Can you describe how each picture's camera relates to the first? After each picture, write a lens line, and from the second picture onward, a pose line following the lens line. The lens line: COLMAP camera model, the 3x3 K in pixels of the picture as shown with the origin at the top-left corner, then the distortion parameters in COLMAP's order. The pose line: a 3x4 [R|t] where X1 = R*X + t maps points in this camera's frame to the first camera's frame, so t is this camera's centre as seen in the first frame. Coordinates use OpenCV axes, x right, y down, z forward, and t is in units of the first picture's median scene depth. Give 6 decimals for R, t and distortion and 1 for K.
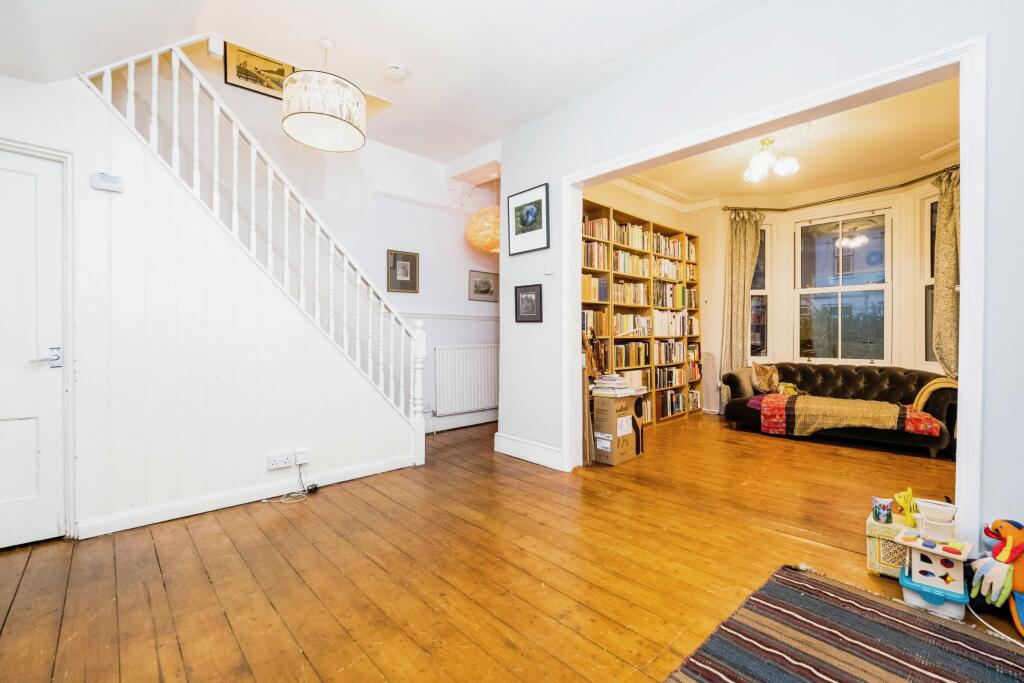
lens RADIAL K [[441.2, 0, 506.7], [0, 441.2, 330.2], [0, 0, 1]] dist [-0.007350, -0.002401]
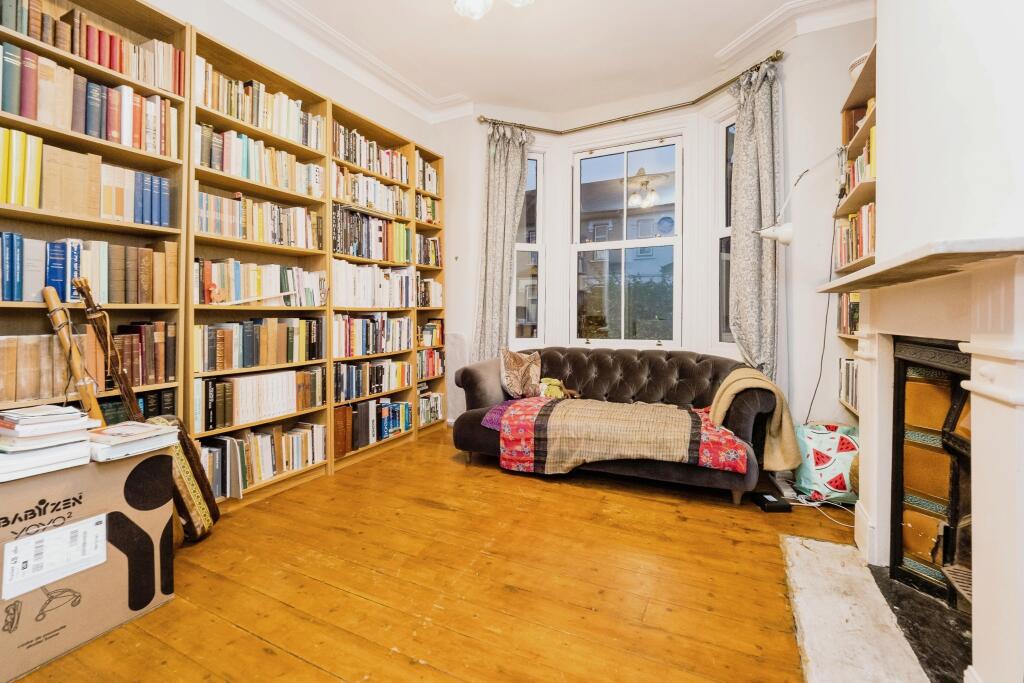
lens RADIAL K [[441.2, 0, 508.5], [0, 441.2, 316.3], [0, 0, 1]] dist [-0.007350, -0.002401]
pose [[0.939848, -0.003413, 0.341576, 0.378330], [-0.001192, 0.999911, 0.013270, 0.018928], [-0.341591, -0.012879, 0.939760, 0.431791]]
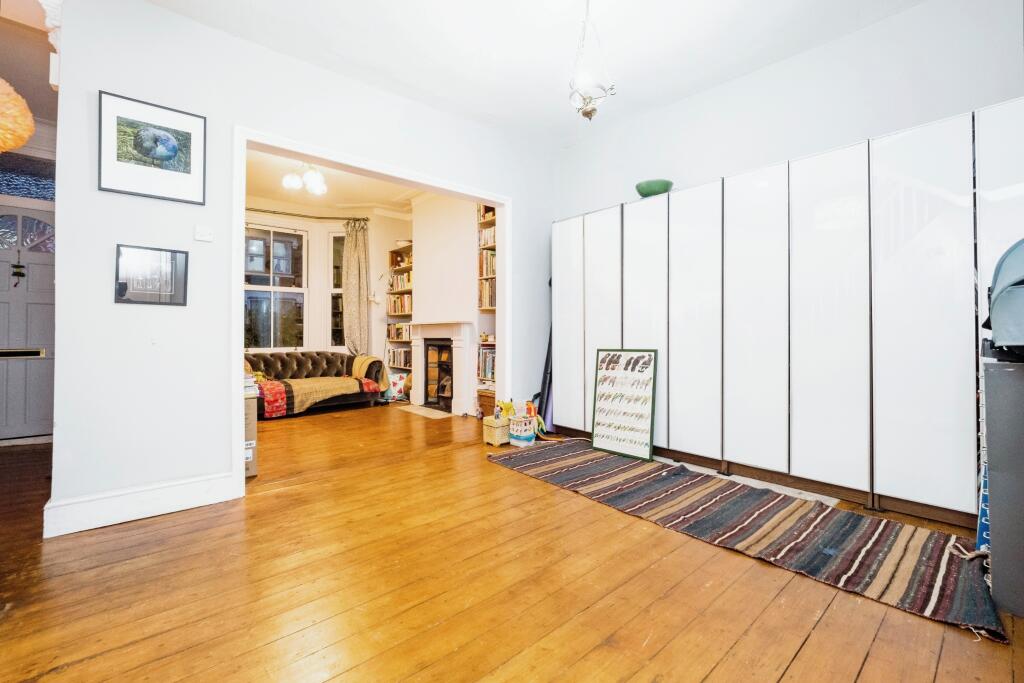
lens RADIAL K [[441.2, 0, 533.8], [0, 441.2, 323.7], [0, 0, 1]] dist [-0.007350, -0.002401]
pose [[-0.000516, 0.012809, 0.999918, -0.478167], [-0.008346, 0.999883, -0.012813, 0.010683], [-0.999965, -0.008352, -0.000409, 0.343449]]
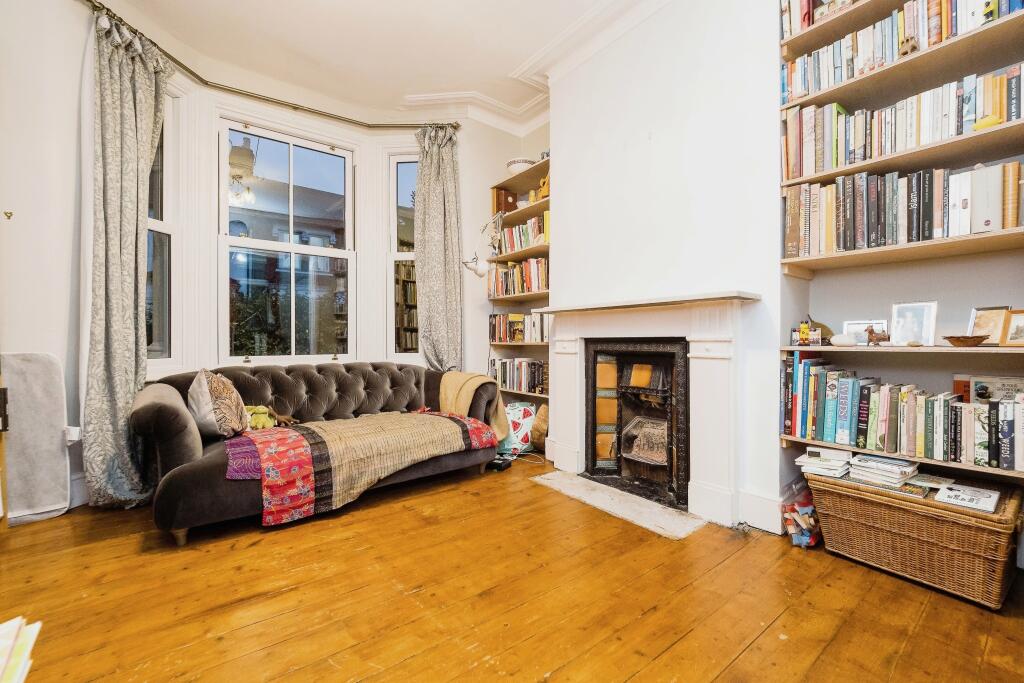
lens RADIAL K [[441.2, 0, 529.8], [0, 441.2, 340.2], [0, 0, 1]] dist [-0.007350, -0.002401]
pose [[0.080222, -0.007764, 0.996747, 0.162686], [-0.012812, 0.999879, 0.008820, 0.036809], [-0.996695, -0.013478, 0.080113, 0.688177]]
